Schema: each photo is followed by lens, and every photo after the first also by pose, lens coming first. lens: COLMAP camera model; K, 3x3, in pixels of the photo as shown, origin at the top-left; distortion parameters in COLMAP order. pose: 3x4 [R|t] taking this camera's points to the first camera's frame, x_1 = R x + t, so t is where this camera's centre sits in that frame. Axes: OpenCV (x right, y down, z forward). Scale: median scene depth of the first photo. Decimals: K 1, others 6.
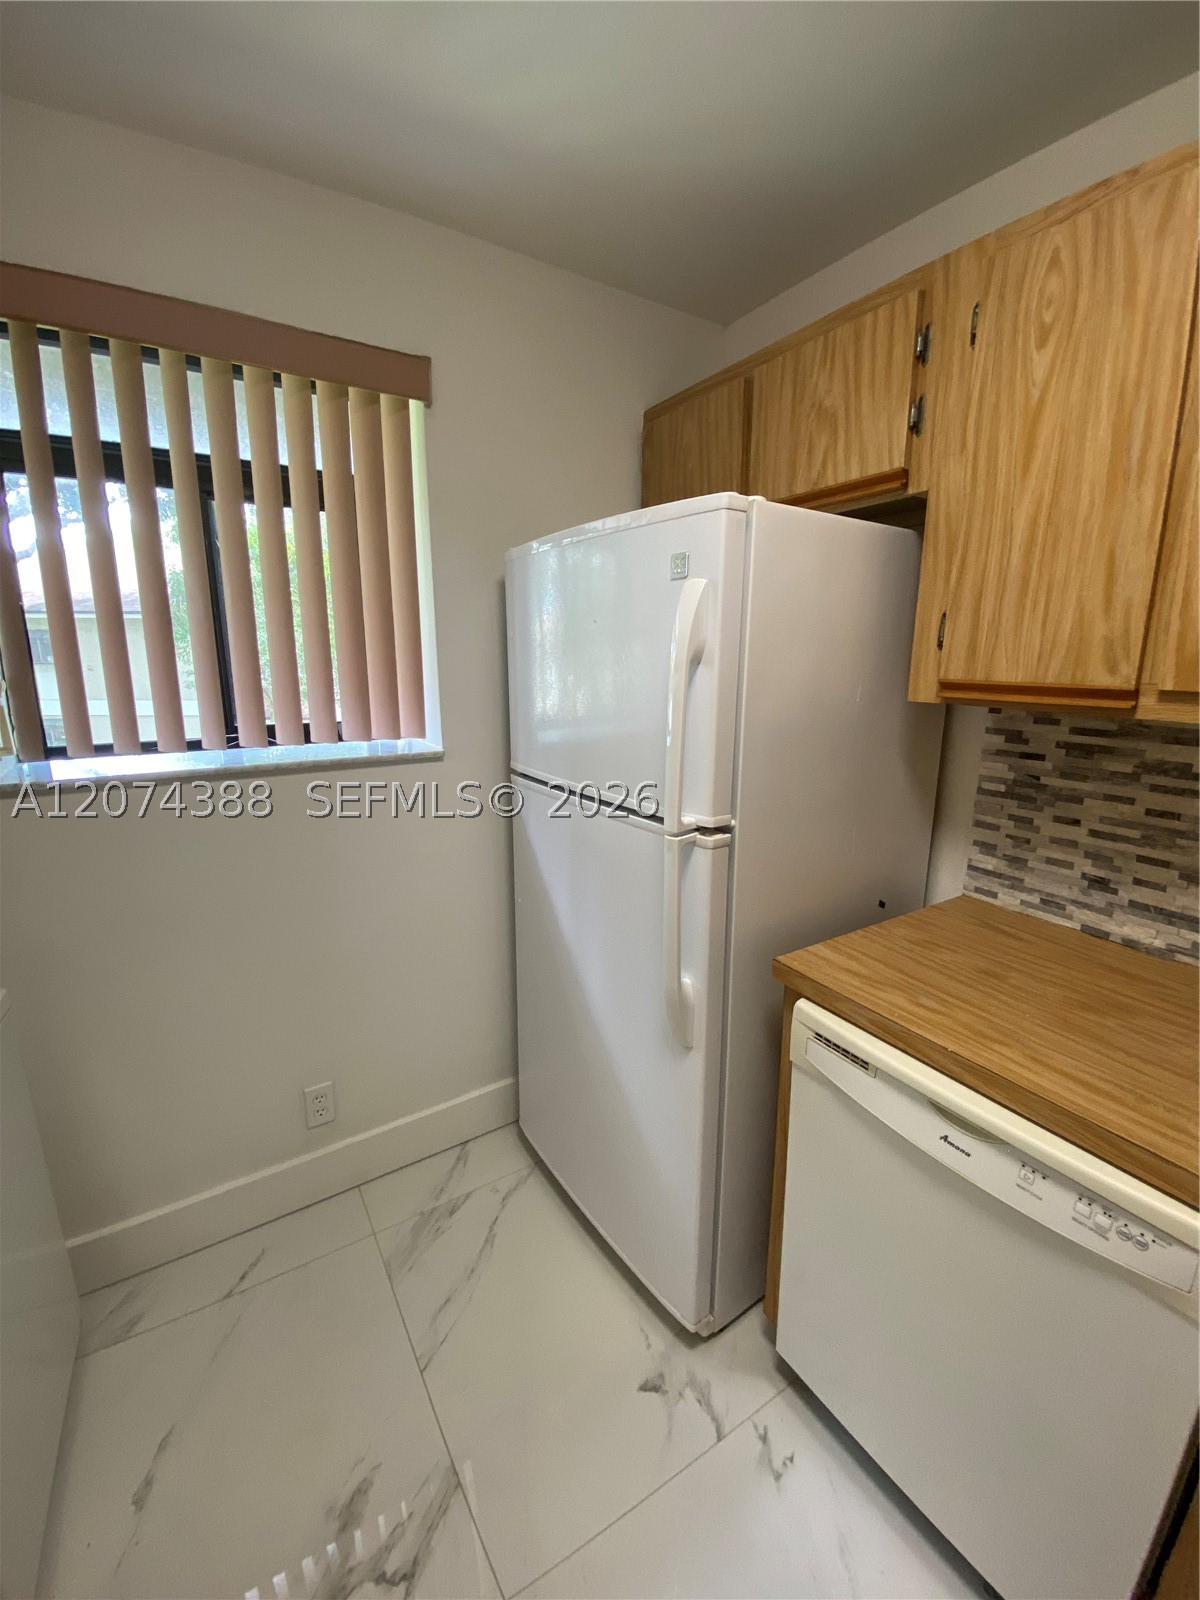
lens RADIAL K [[650.3, 0, 587.4], [0, 650.3, 790.1], [0, 0, 1]] dist [-0.033822, -0.000978]
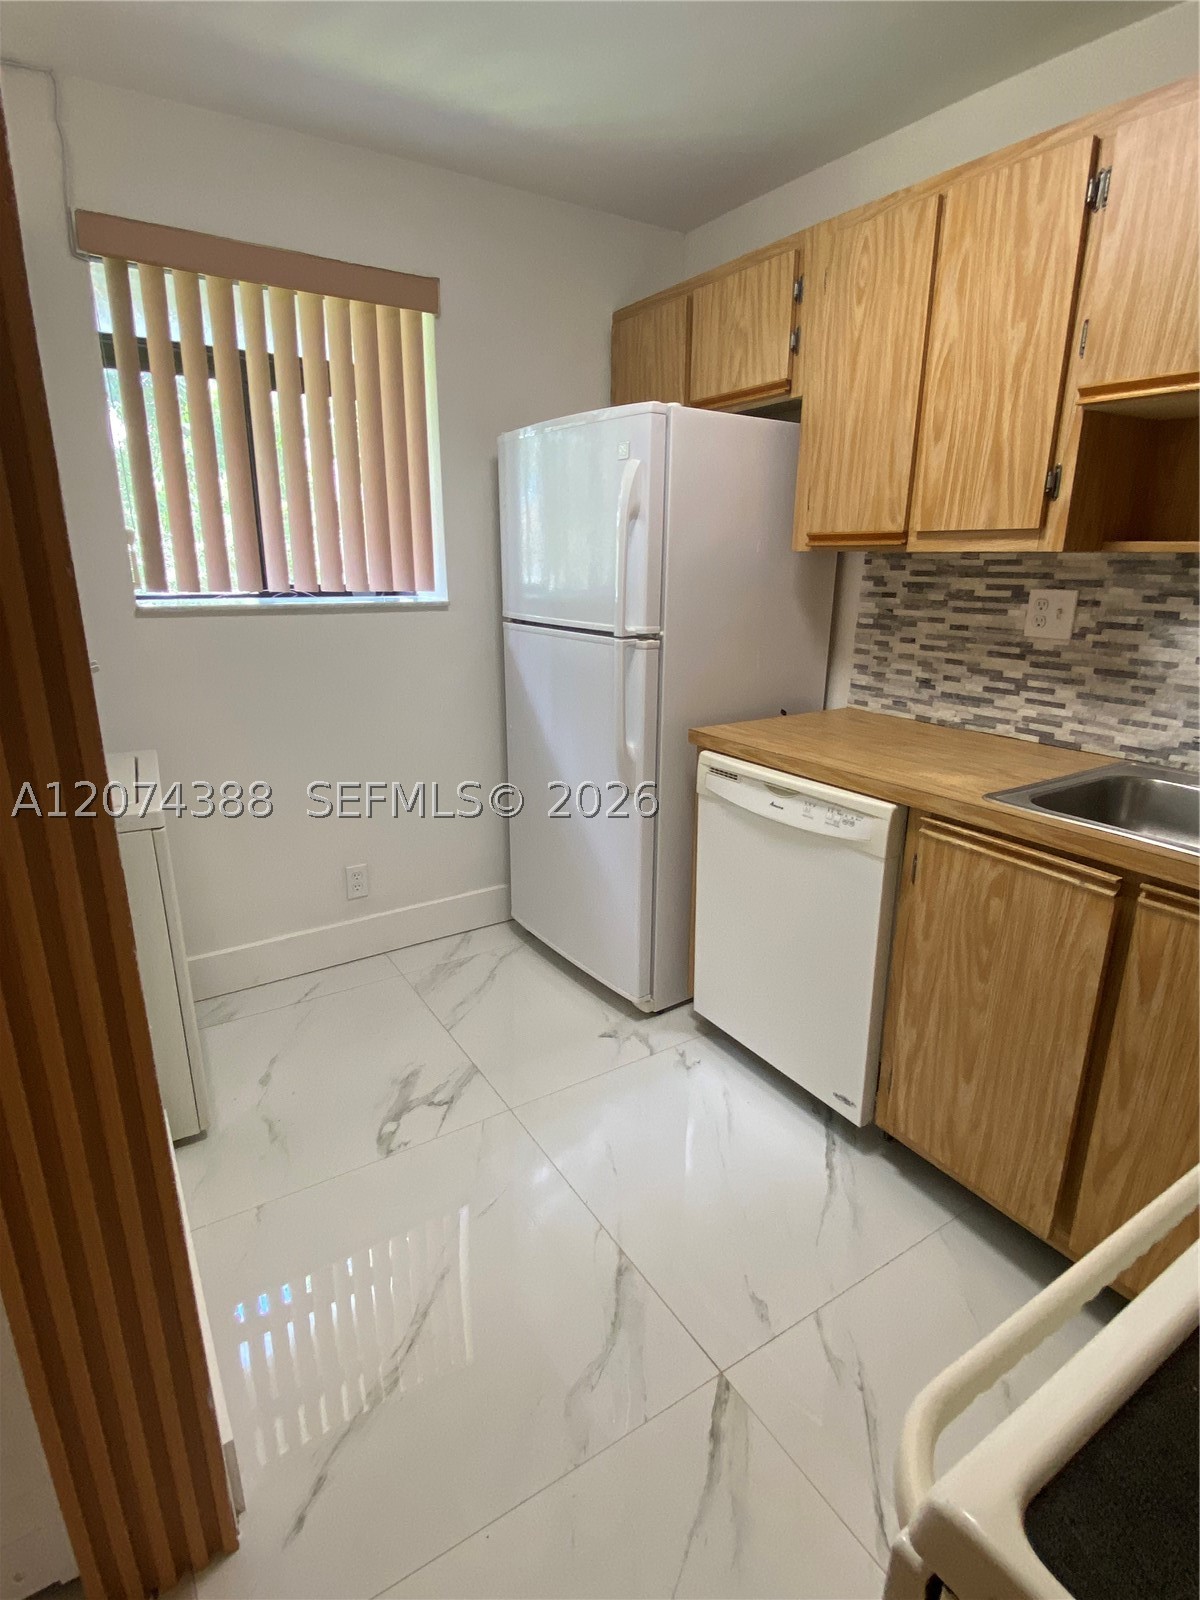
lens RADIAL K [[808.8, 0, 591.9], [0, 808.8, 811.9], [0, 0, 1]] dist [-0.035227, -0.005694]
pose [[0.999869, -0.000551, 0.016189, 0.037564], [-0.001059, 0.995058, 0.099289, 0.263146], [-0.016164, -0.099294, 0.994927, -0.814448]]
